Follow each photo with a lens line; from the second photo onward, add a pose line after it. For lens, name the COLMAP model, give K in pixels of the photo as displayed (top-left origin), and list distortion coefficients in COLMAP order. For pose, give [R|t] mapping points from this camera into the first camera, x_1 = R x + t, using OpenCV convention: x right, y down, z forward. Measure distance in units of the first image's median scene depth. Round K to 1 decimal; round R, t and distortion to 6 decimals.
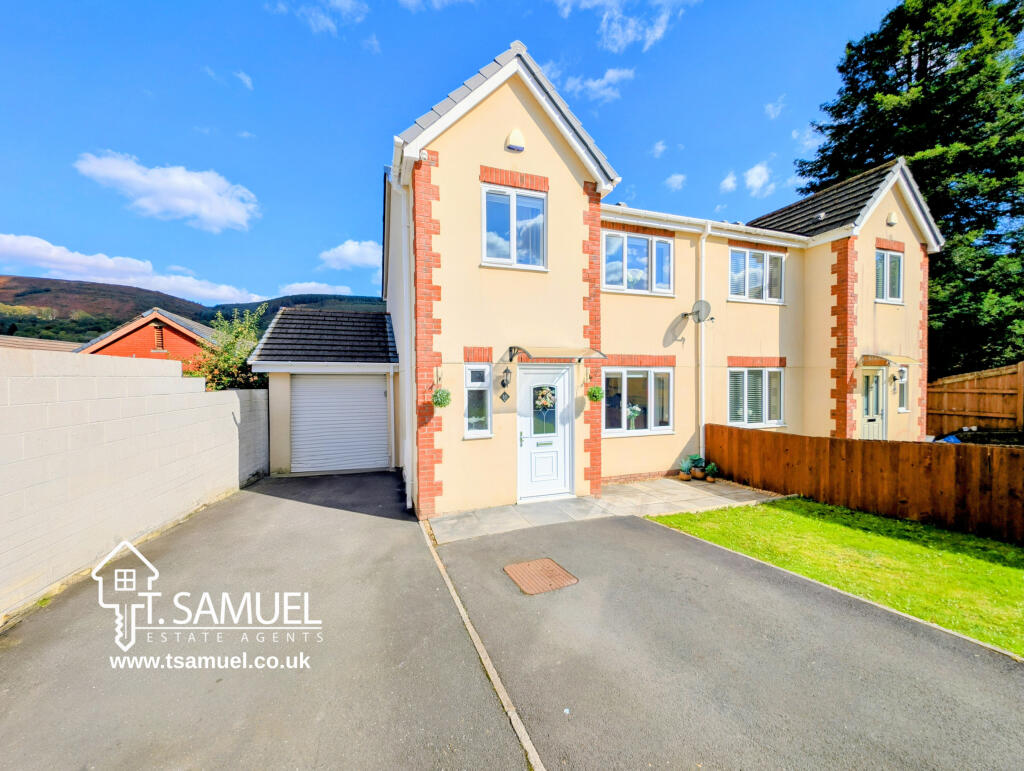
lens RADIAL K [[369.3, 0, 512.0], [0, 369.3, 385.5], [0, 0, 1]] dist [0.000465, -0.004227]
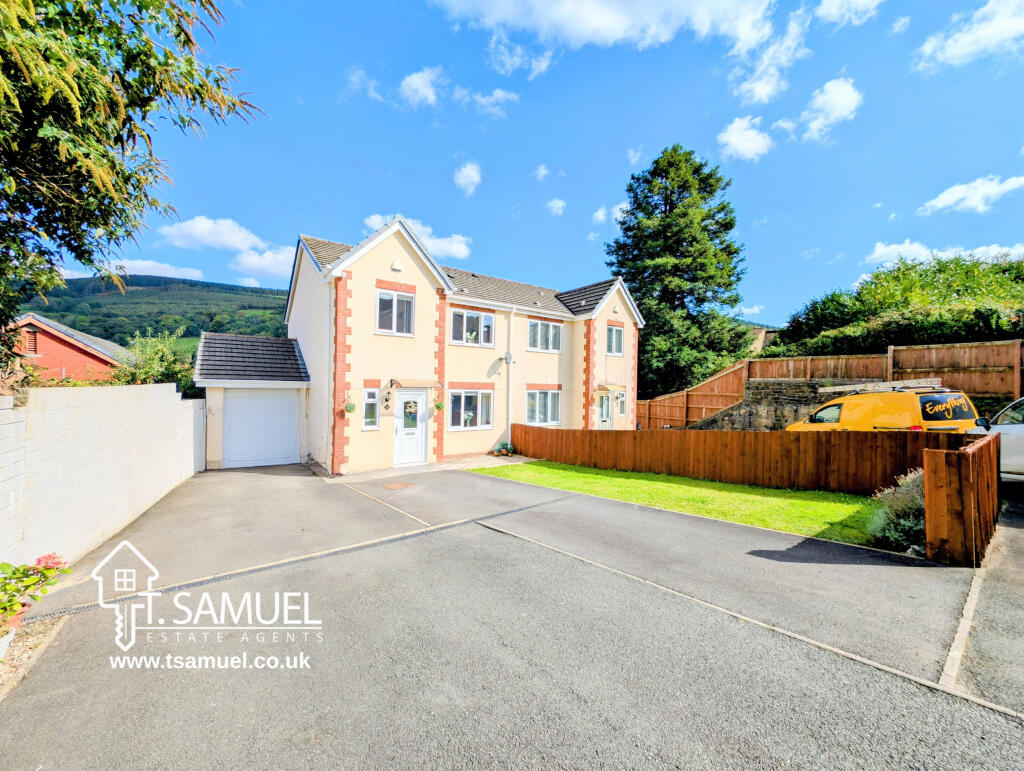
lens RADIAL K [[380.7, 0, 513.6], [0, 380.7, 391.9], [0, 0, 1]] dist [0.015144, 0.000002]
pose [[0.953526, 0.024035, 0.300350, 0.005324], [-0.027510, 0.999595, 0.007346, -0.053328], [-0.300051, -0.015268, 0.953801, -0.680783]]
